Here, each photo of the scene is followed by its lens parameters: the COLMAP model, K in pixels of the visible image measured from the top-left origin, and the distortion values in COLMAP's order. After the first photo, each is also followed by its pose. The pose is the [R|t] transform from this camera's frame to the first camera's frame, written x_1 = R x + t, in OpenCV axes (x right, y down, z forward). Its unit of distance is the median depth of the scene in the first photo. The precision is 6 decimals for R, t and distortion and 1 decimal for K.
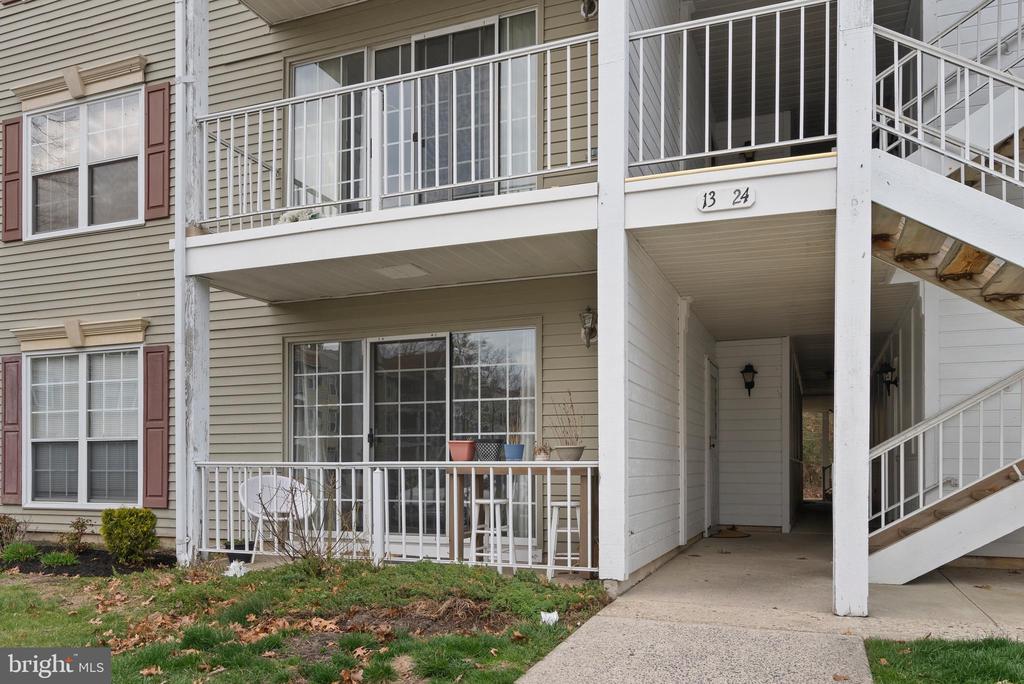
lens RADIAL K [[818.1, 0, 512.2], [0, 818.1, 463.9], [0, 0, 1]] dist [-0.029473, -0.003672]
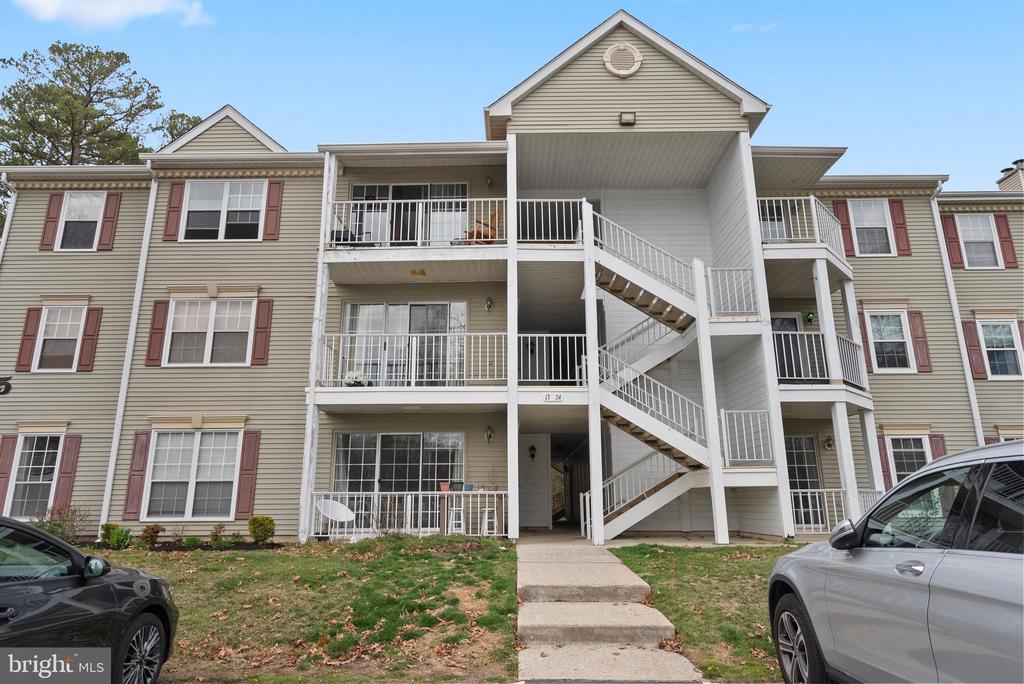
lens RADIAL K [[608.1, 0, 512.0], [0, 608.1, 342.0], [0, 0, 1]] dist [0.025324, 0.000462]
pose [[0.933665, 0.085923, 0.347687, -0.431636], [0.001484, 0.969859, -0.243664, 0.005247], [-0.358143, 0.228016, 0.905396, -0.636924]]
